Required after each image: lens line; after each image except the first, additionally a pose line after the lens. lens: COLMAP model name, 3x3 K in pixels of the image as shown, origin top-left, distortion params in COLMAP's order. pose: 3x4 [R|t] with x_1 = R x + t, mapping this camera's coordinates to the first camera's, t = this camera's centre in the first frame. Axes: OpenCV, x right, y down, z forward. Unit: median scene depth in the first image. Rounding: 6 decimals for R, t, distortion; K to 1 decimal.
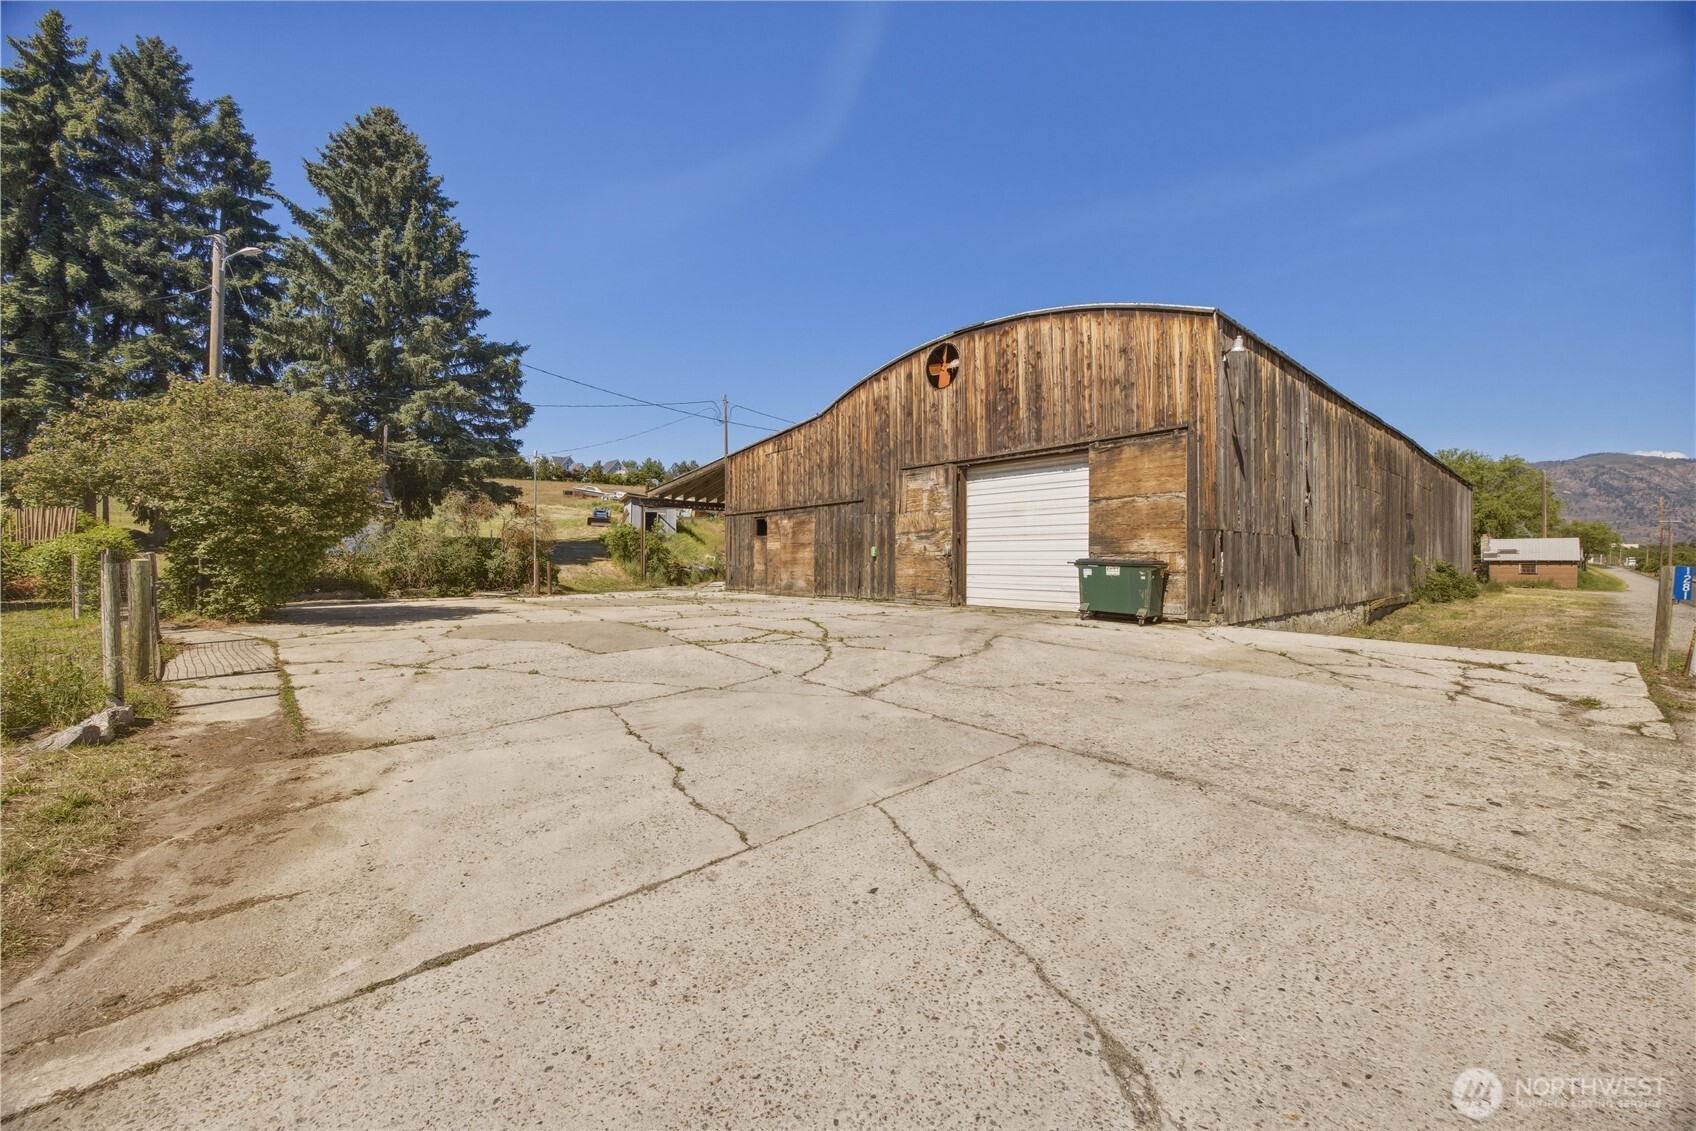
lens RADIAL K [[644.3, 0, 840.6], [0, 644.3, 564.3], [0, 0, 1]] dist [-0.001192, -0.000429]
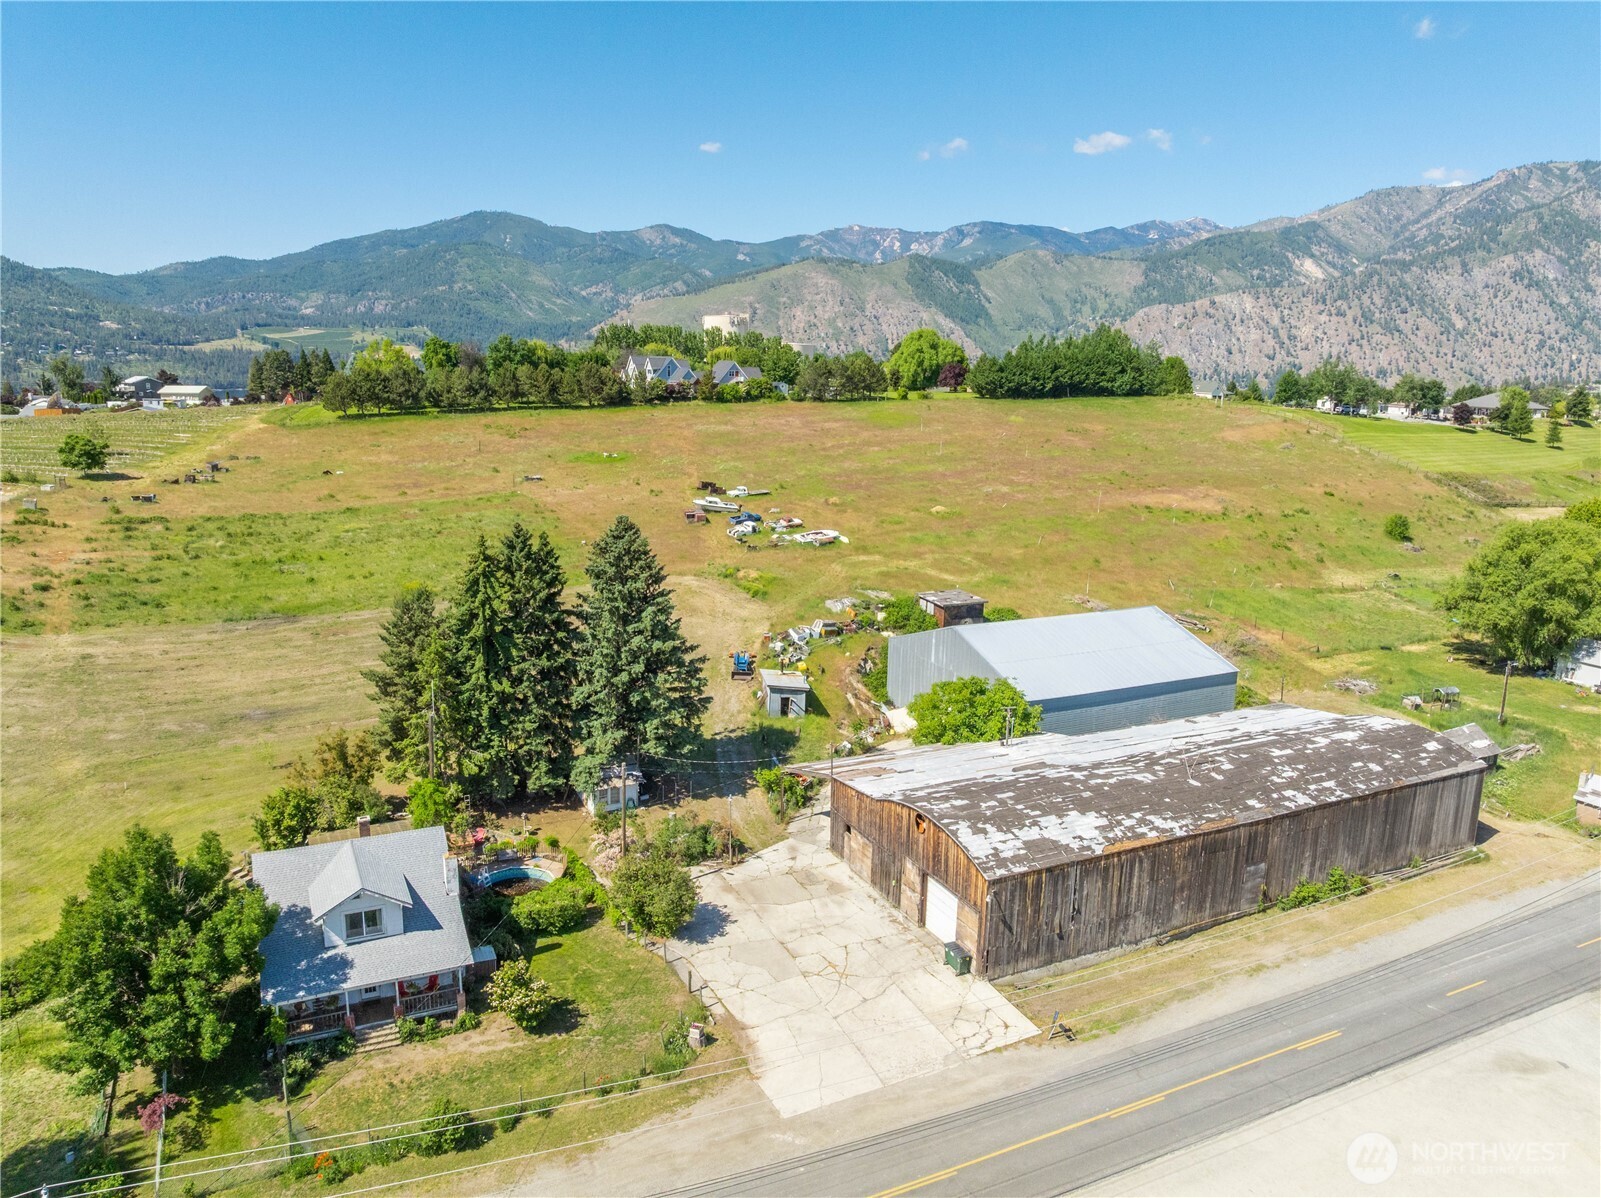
lens RADIAL K [[1128.0, 0, 803.4], [0, 1128.0, 601.0], [0, 0, 1]] dist [-0.046716, 0.011404]
pose [[0.967015, 0.059686, -0.247629, 0.477510], [-0.007331, 0.978278, 0.207165, -1.298268], [0.254615, -0.198517, 0.946447, -1.804302]]
